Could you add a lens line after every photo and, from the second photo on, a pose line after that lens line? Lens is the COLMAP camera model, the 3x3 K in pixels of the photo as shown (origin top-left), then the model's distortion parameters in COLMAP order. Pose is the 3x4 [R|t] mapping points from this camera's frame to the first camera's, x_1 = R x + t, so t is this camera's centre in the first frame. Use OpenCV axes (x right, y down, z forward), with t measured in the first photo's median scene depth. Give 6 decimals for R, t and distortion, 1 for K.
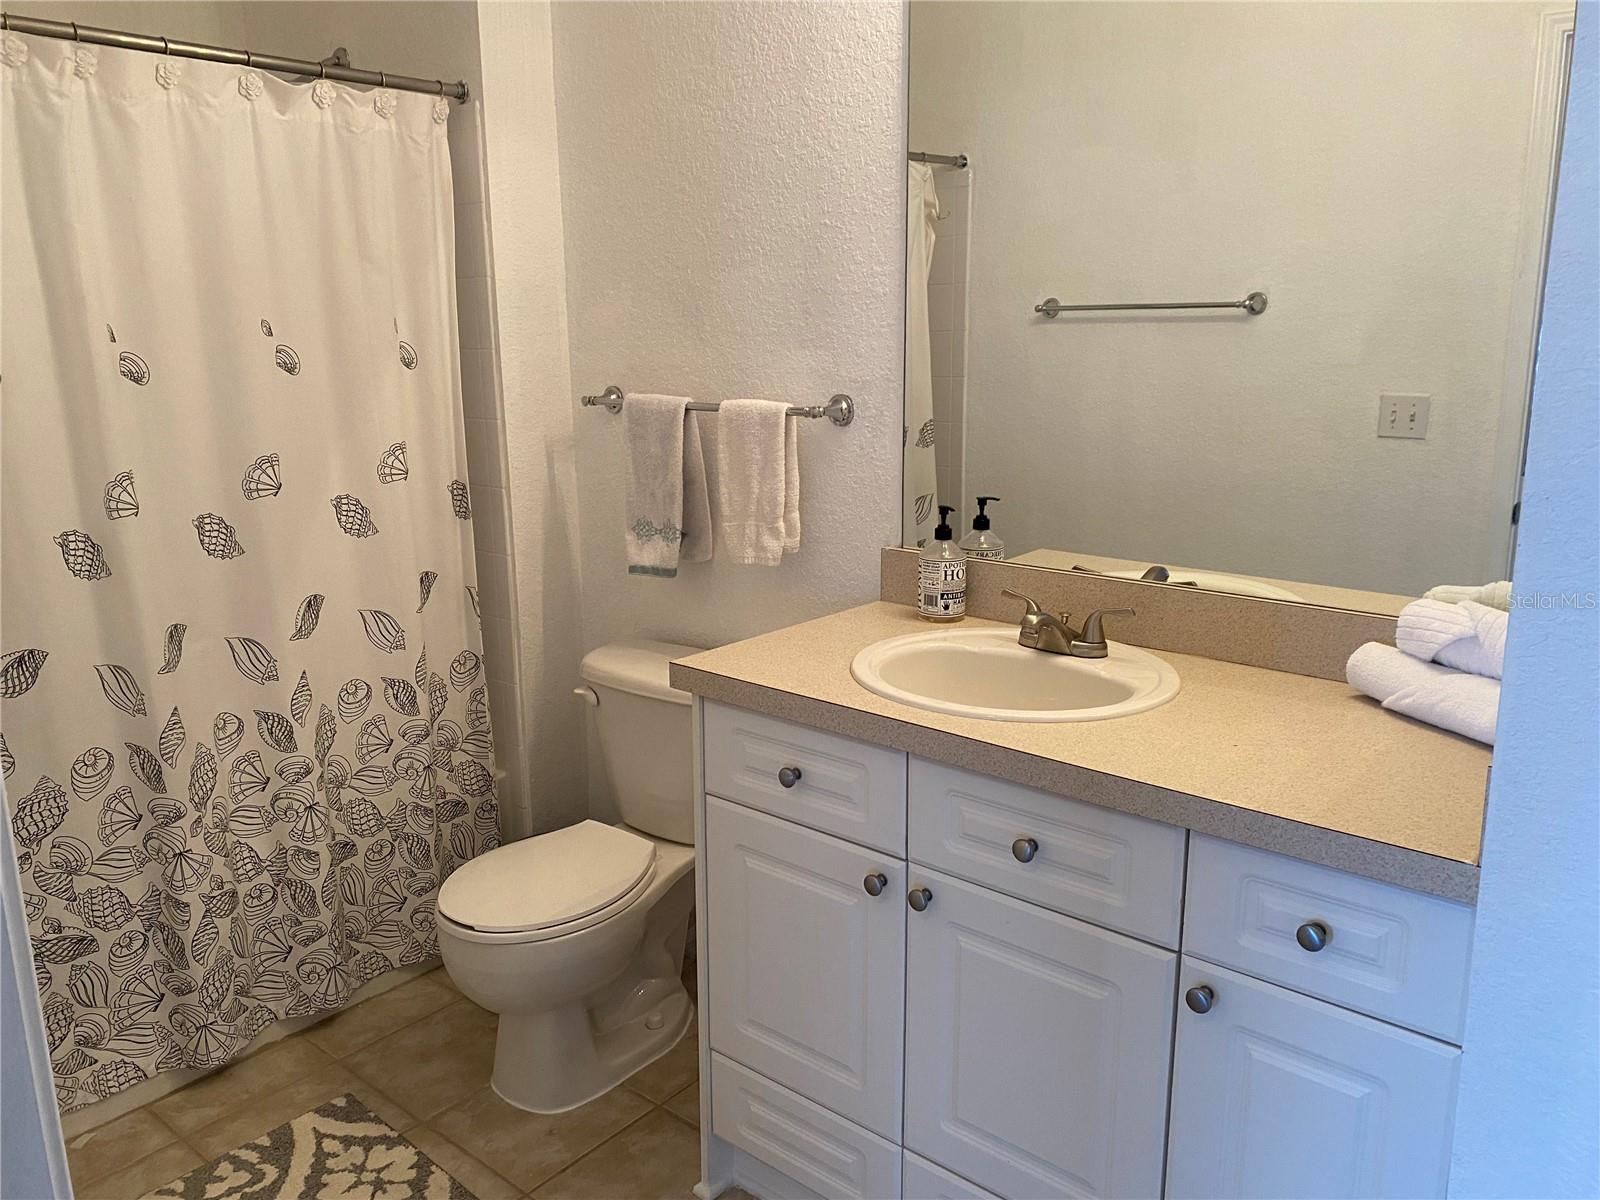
lens RADIAL K [[1227.4, 0, 796.0], [0, 1227.4, 590.7], [0, 0, 1]] dist [0.064038, -0.065757]
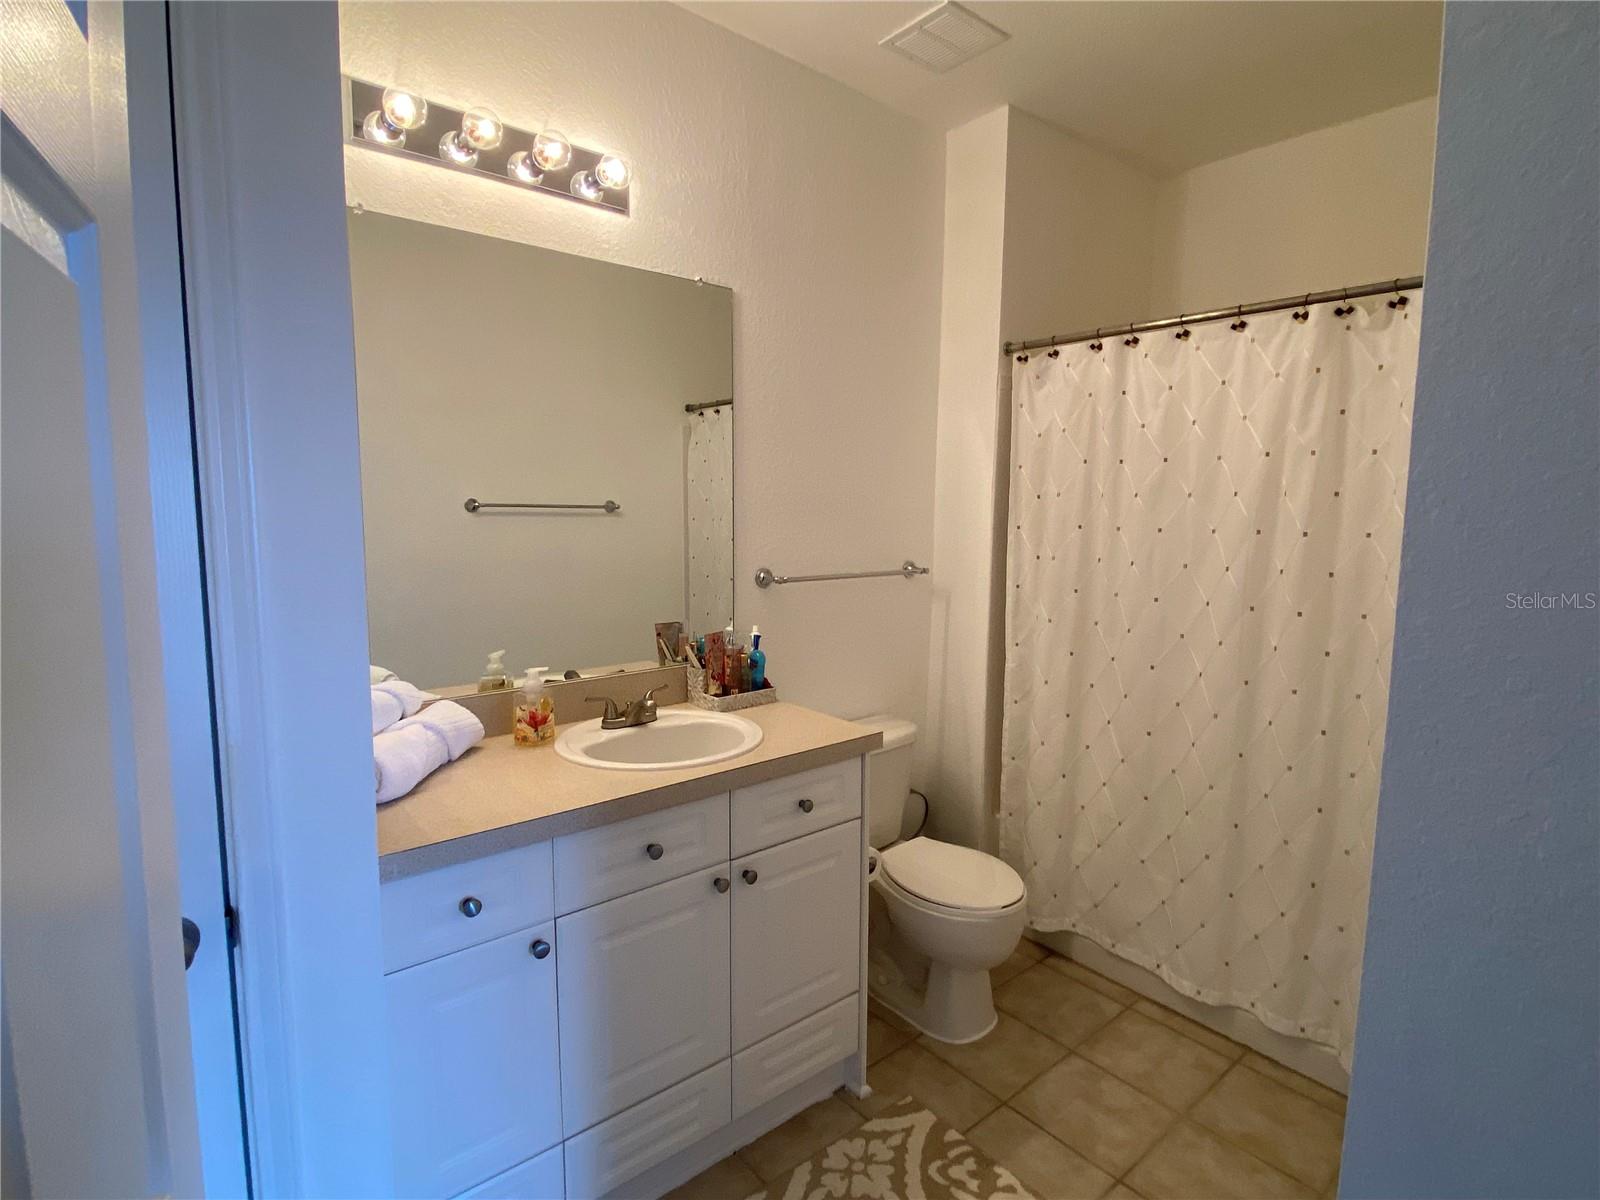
lens RADIAL K [[785.3, 0, 801.7], [0, 785.3, 603.8], [0, 0, 1]] dist [0.031245, 0.000245]
pose [[0.162287, -0.104793, 0.981163, -0.761146], [0.200760, 0.977053, 0.071147, -0.134968], [-0.966105, 0.185432, 0.179601, 0.622482]]
